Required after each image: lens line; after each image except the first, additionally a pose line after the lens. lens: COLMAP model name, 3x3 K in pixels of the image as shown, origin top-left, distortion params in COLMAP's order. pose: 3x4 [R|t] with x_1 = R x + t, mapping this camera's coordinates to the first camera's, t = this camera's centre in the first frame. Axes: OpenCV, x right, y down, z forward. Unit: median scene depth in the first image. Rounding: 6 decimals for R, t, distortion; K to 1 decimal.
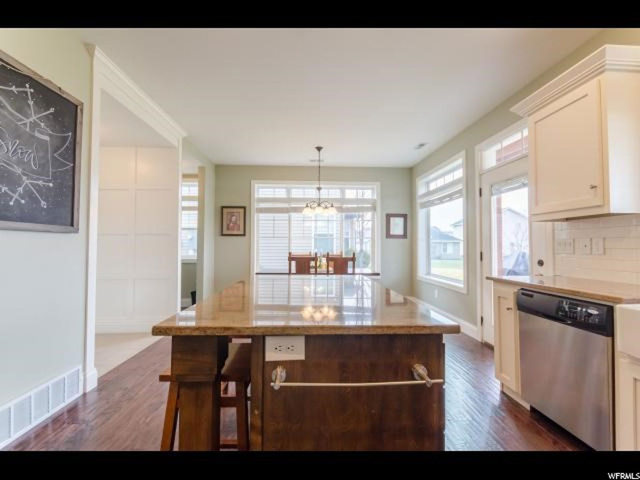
lens RADIAL K [[295.0, 0, 320.4], [0, 295.0, 239.5], [0, 0, 1]] dist [0.000271, -0.000201]
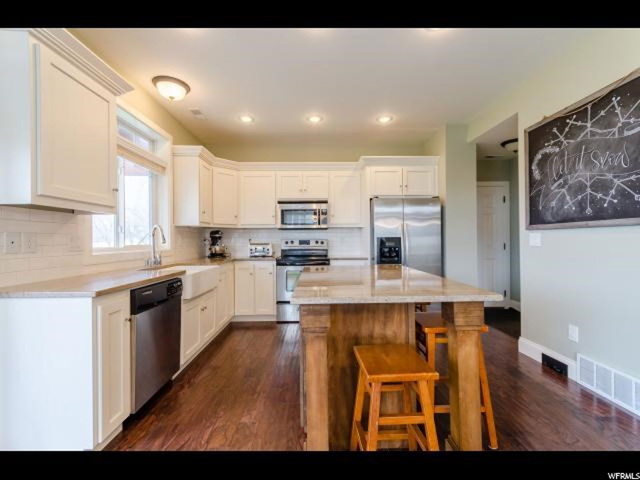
lens RADIAL K [[295.0, 0, 319.4], [0, 295.0, 240.2], [0, 0, 1]] dist [0.000271, -0.000201]
pose [[-0.998648, -0.002483, 0.051928, 0.076493], [-0.003116, 0.999922, -0.012112, 0.039923], [-0.051894, -0.012258, -0.998577, 2.196260]]
